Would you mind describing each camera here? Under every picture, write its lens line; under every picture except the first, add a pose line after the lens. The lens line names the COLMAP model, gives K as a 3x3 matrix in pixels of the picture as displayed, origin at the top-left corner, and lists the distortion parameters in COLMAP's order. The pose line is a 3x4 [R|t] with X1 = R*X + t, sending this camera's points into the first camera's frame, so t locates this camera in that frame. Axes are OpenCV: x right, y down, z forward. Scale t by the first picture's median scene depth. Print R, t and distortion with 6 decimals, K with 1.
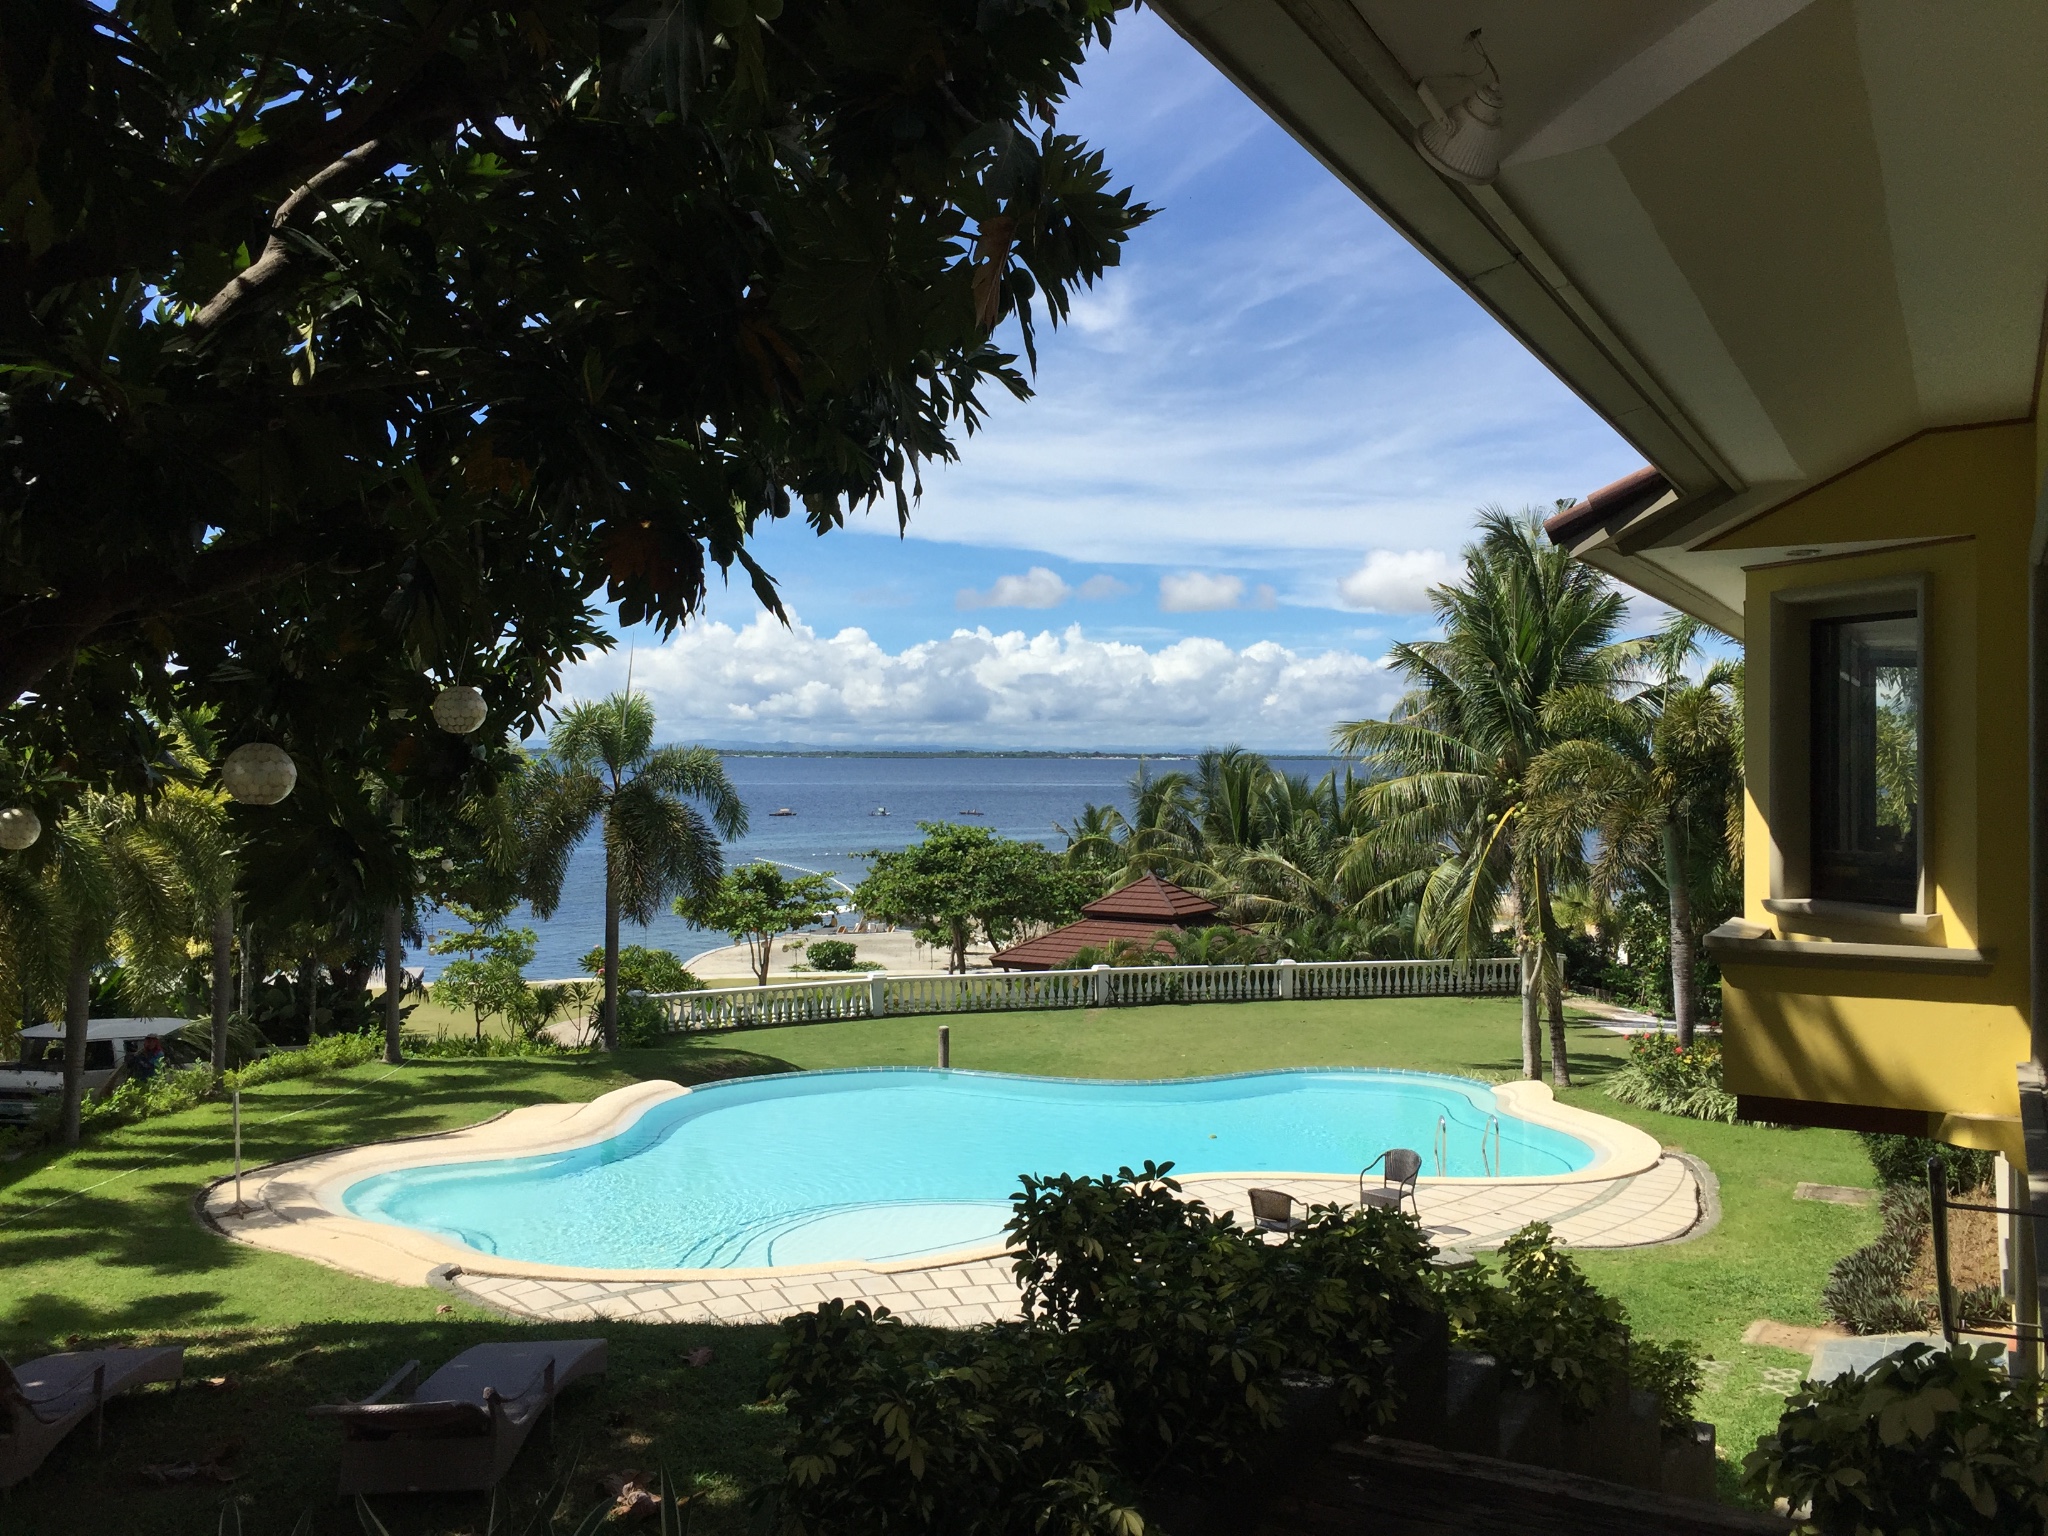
lens RADIAL K [[1752.6, 0, 1025.7], [0, 1752.6, 703.8], [0, 0, 1]] dist [0.037008, -0.014976]
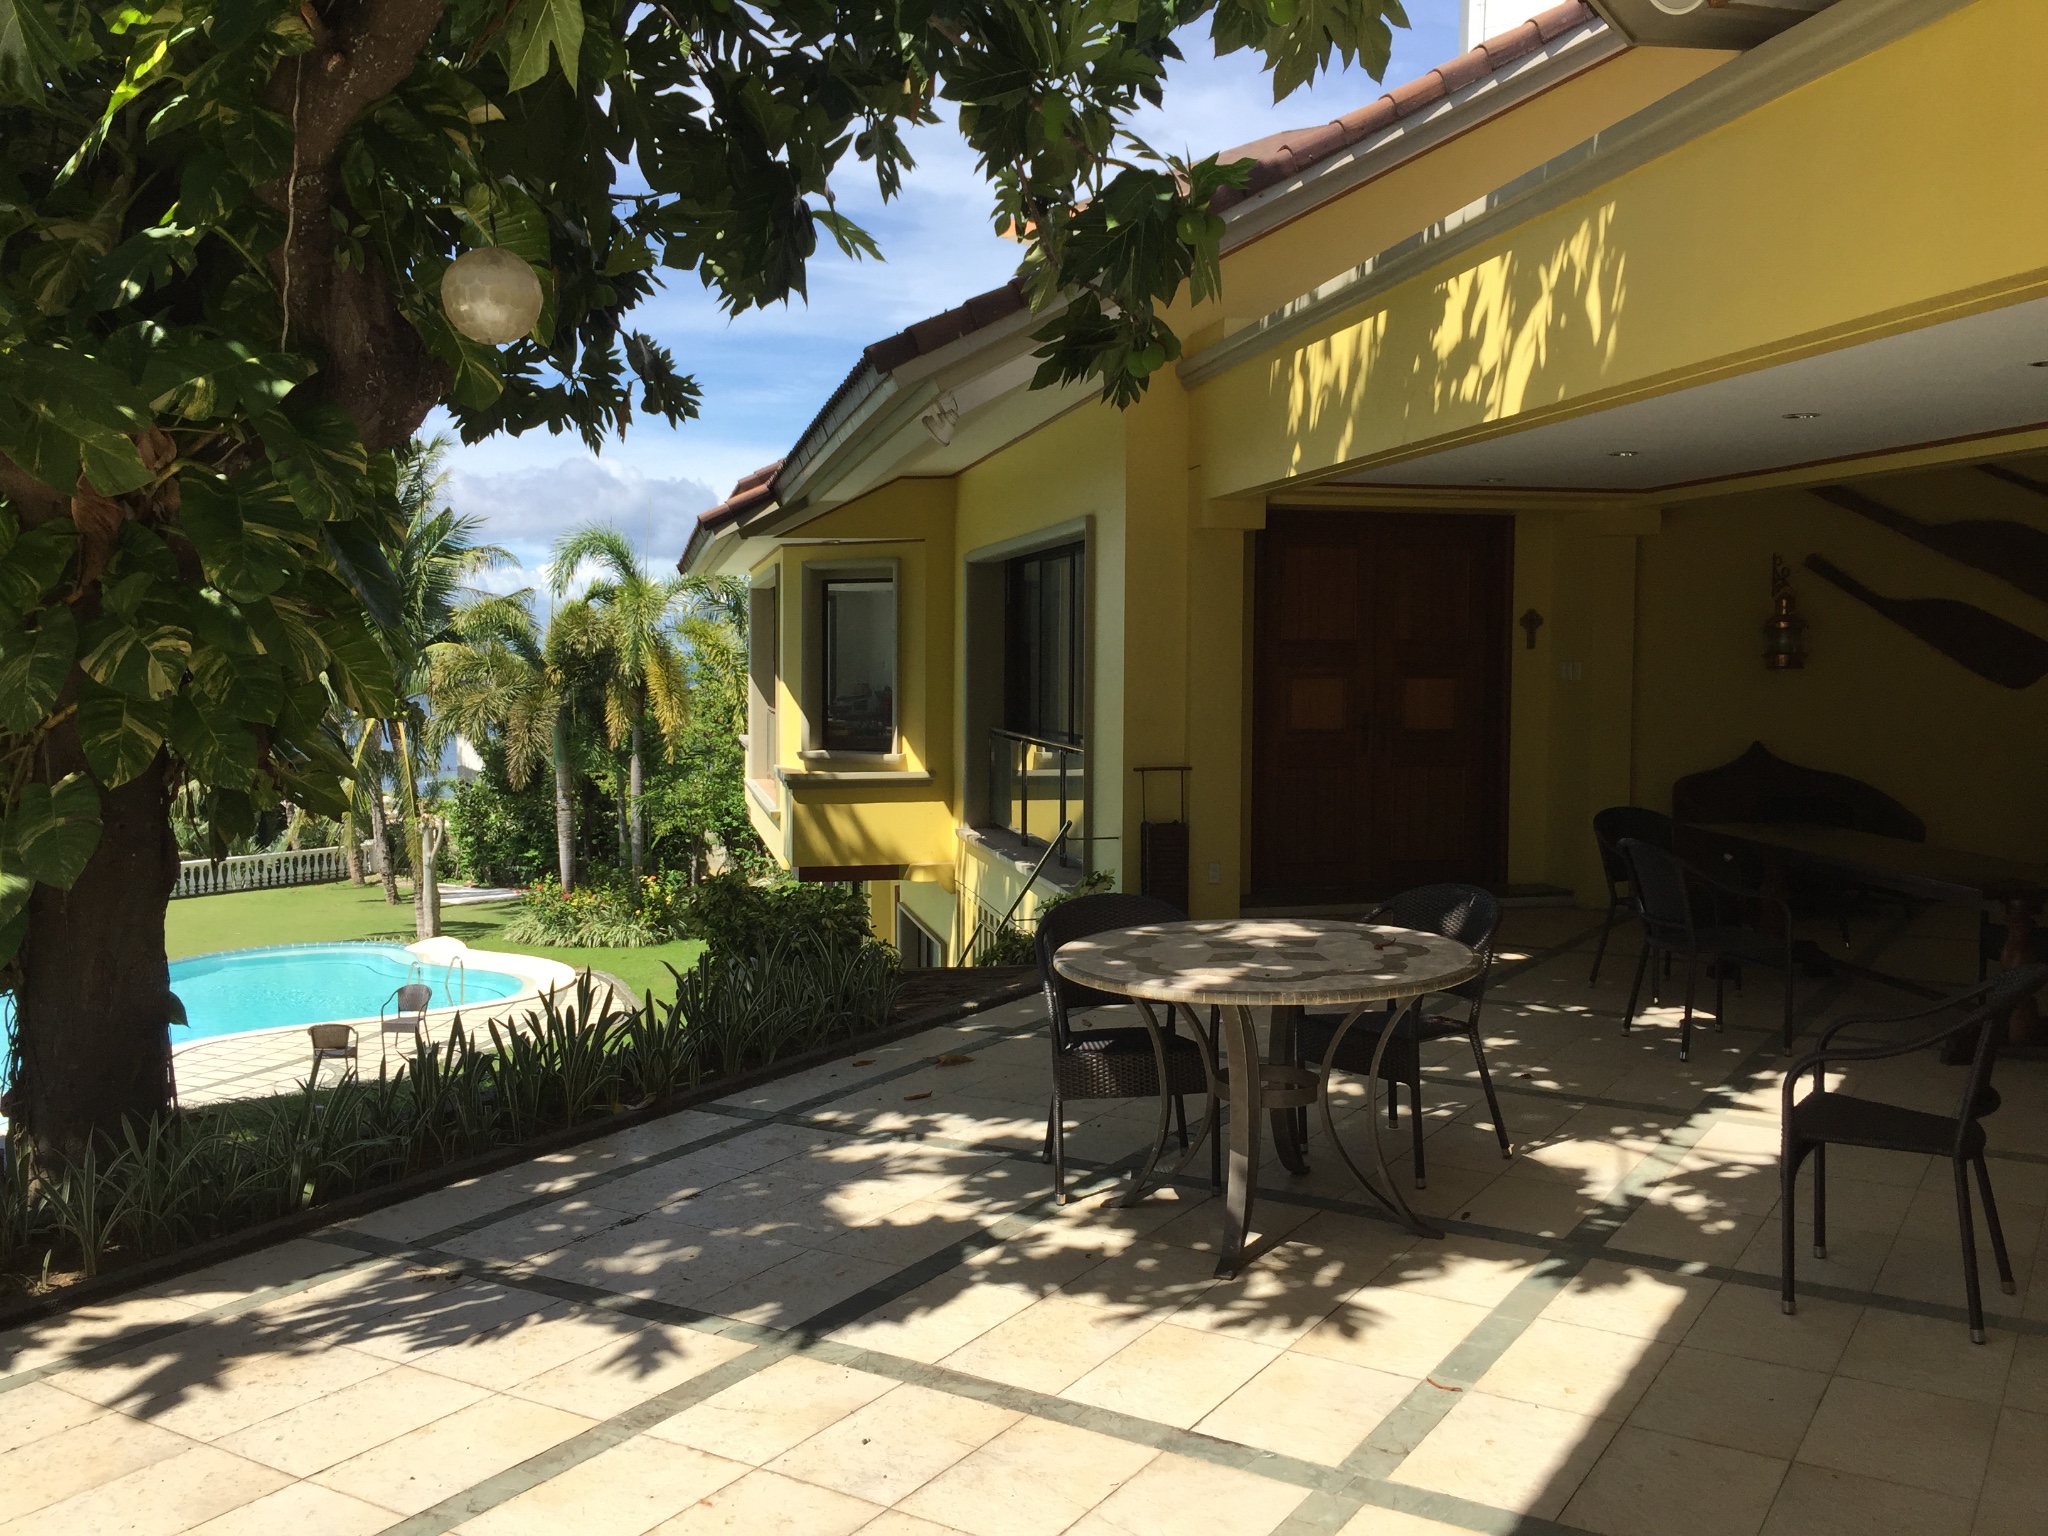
lens RADIAL K [[1770.8, 0, 1027.3], [0, 1770.8, 739.7], [0, 0, 1]] dist [0.073171, -0.109268]
pose [[0.762632, -0.035411, 0.645862, -0.162277], [-0.016245, 0.997137, 0.073852, -0.008279], [-0.646628, -0.066813, 0.759873, -0.128515]]
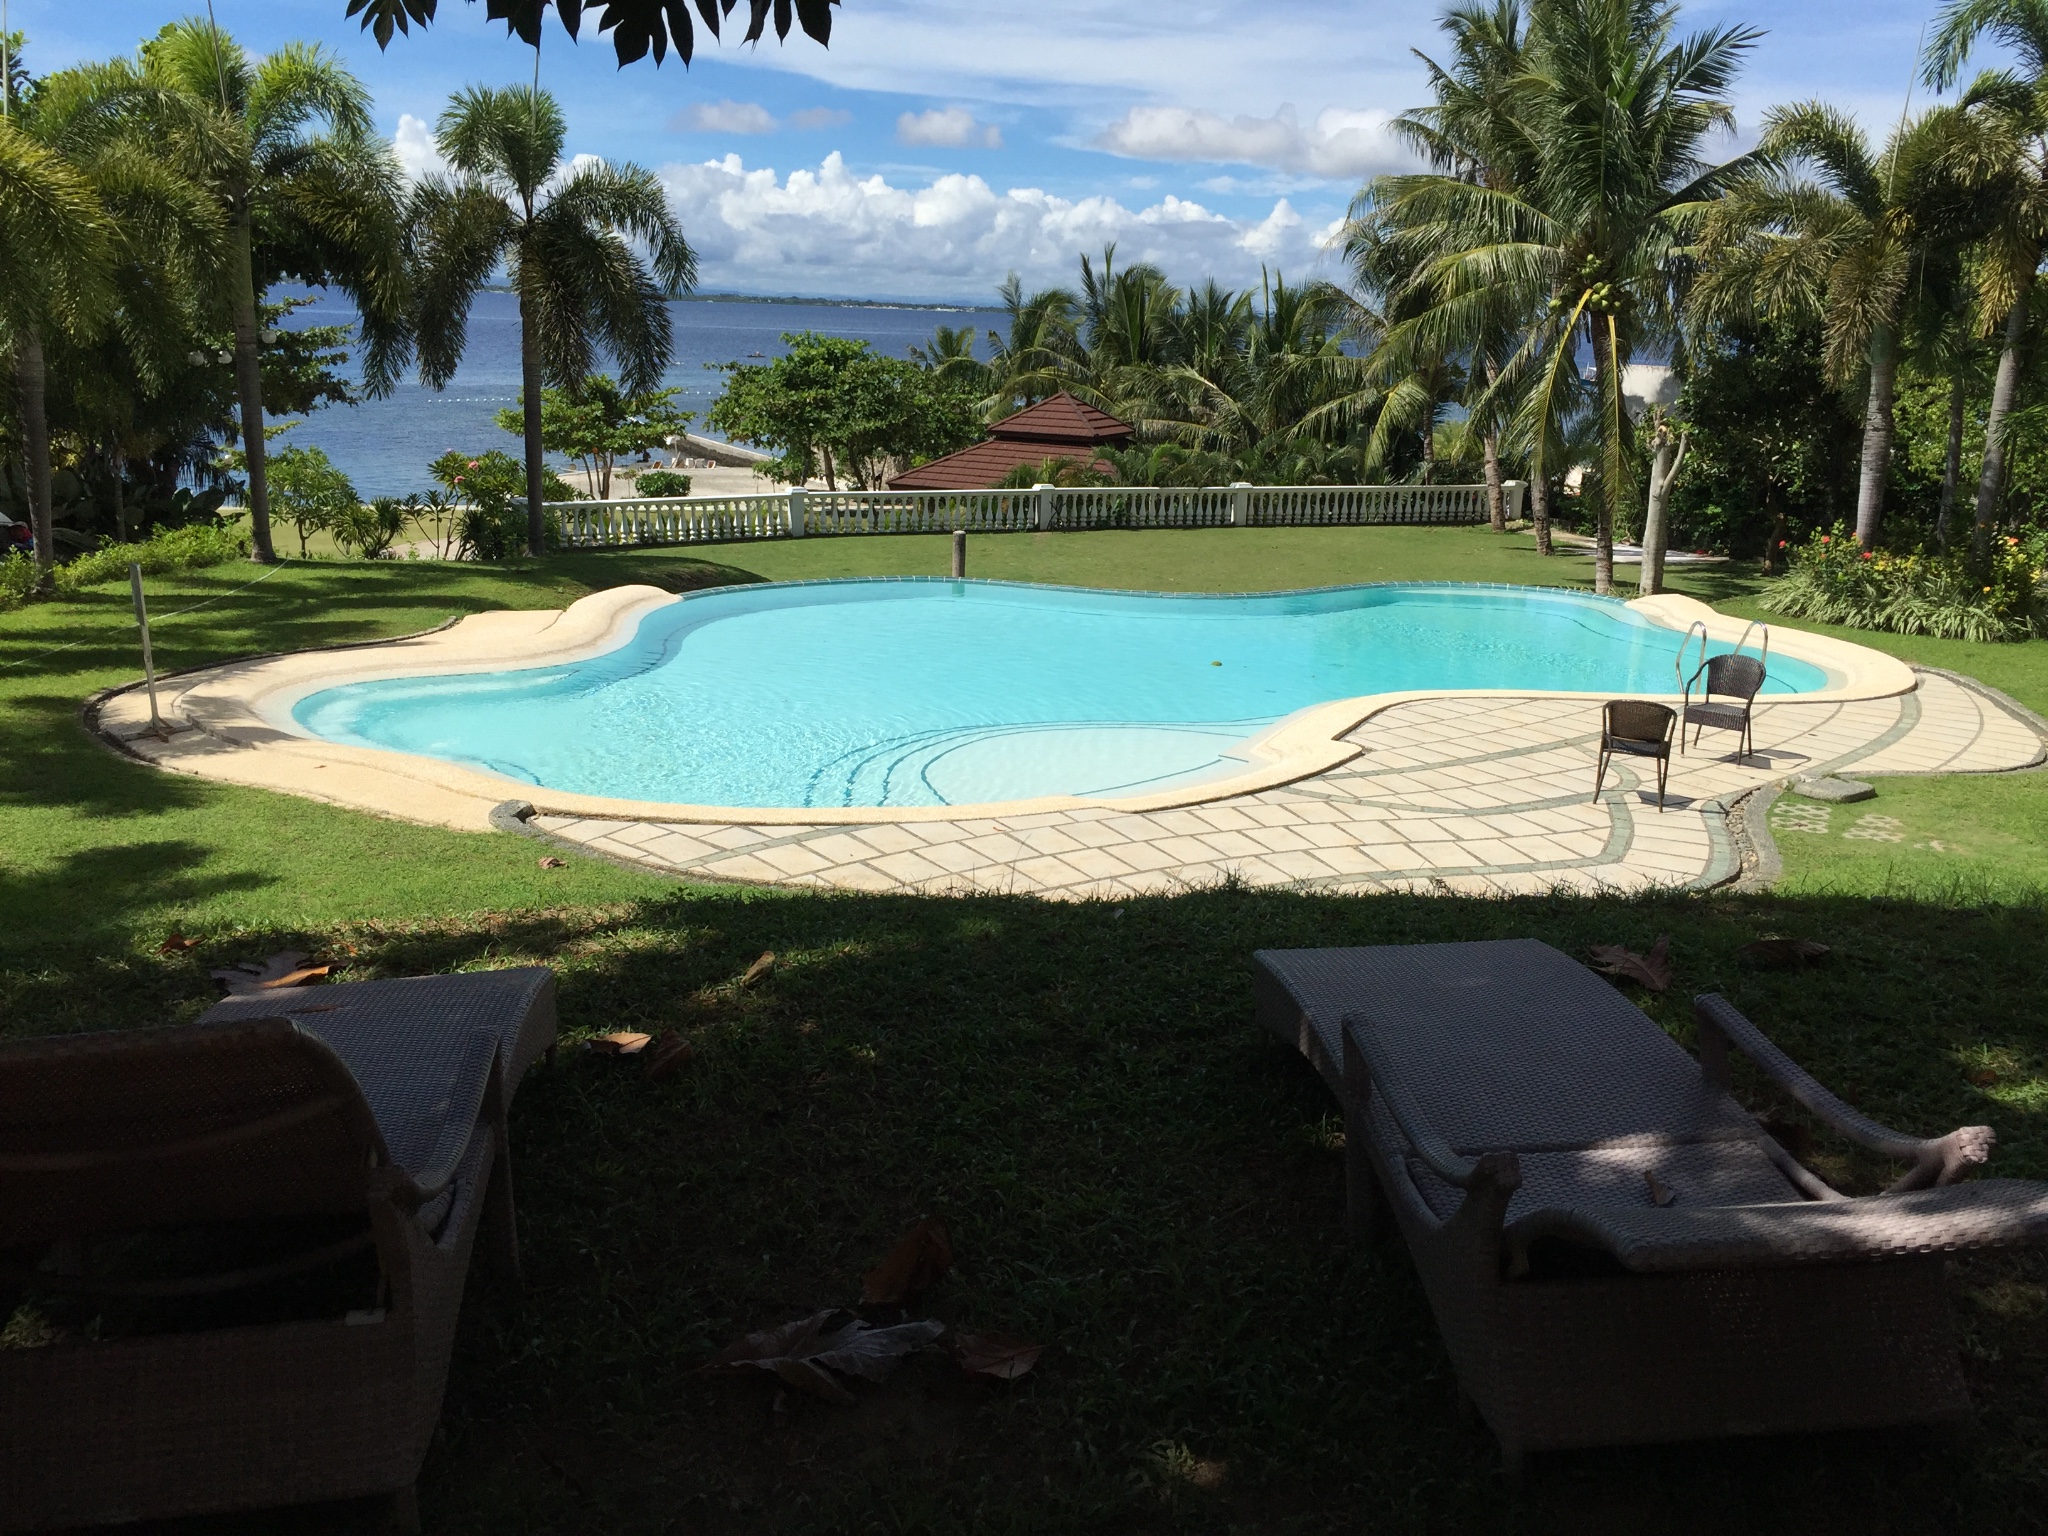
lens RADIAL K [[1770.8, 0, 1027.3], [0, 1770.8, 739.7], [0, 0, 1]] dist [0.073171, -0.109268]
pose [[0.991704, -0.003445, 0.128496, -0.125754], [-0.030852, 0.964040, 0.263960, 0.059354], [-0.124784, -0.265734, 0.955936, 0.179758]]
